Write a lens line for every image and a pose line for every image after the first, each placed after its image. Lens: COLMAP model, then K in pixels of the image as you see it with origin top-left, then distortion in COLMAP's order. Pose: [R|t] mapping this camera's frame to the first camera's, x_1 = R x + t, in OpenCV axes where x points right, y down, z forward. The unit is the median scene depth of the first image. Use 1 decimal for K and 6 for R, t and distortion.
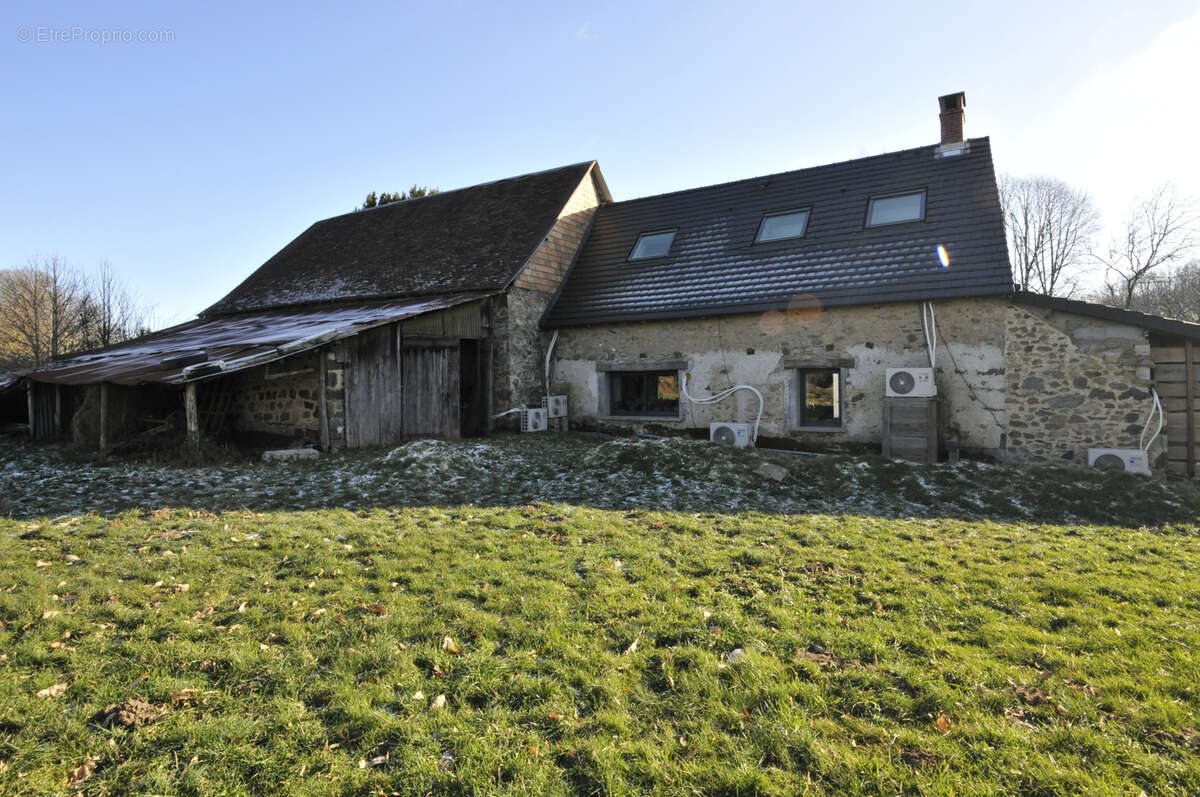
lens RADIAL K [[640.9, 0, 598.8], [0, 640.9, 383.3], [0, 0, 1]] dist [0.022144, -0.039729]
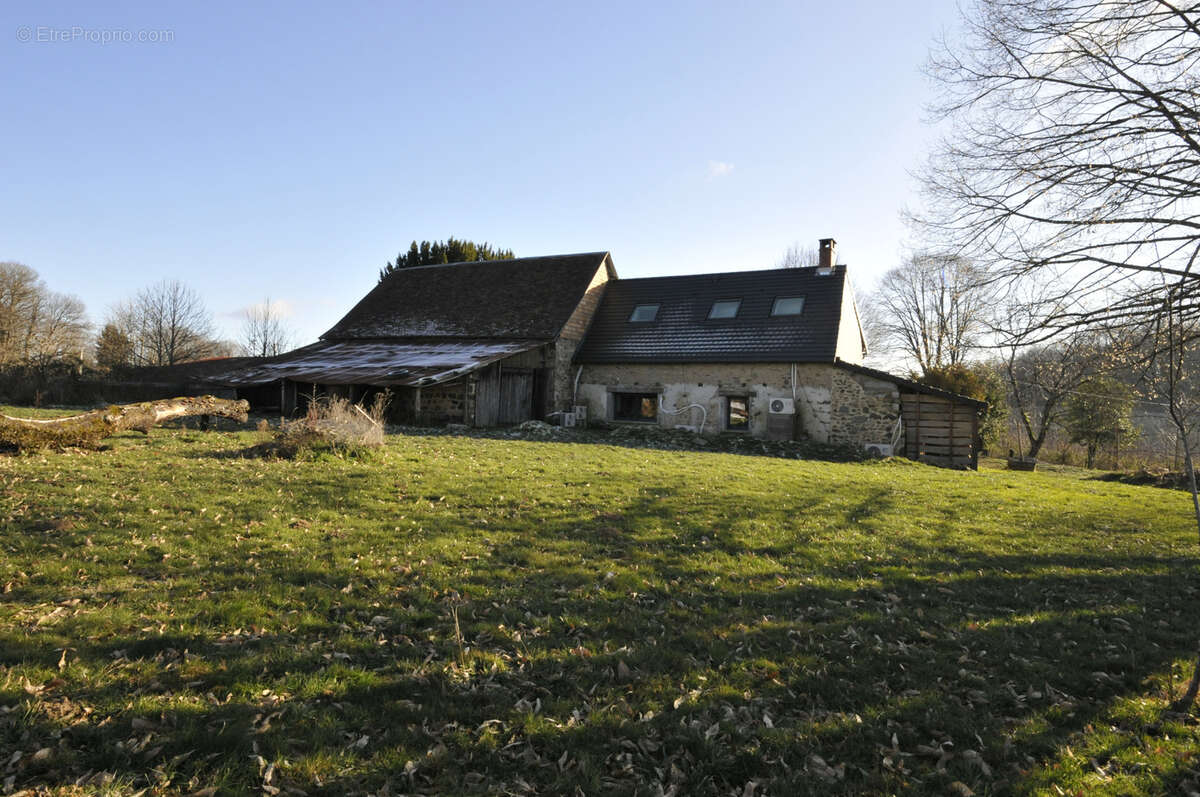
lens RADIAL K [[683.2, 0, 599.0], [0, 683.2, 378.9], [0, 0, 1]] dist [0.021597, 0.000201]
pose [[0.997707, 0.051381, 0.044060, -0.111090], [-0.049514, 0.997870, -0.042475, 0.025232], [-0.046149, 0.040196, 0.998126, -0.785782]]
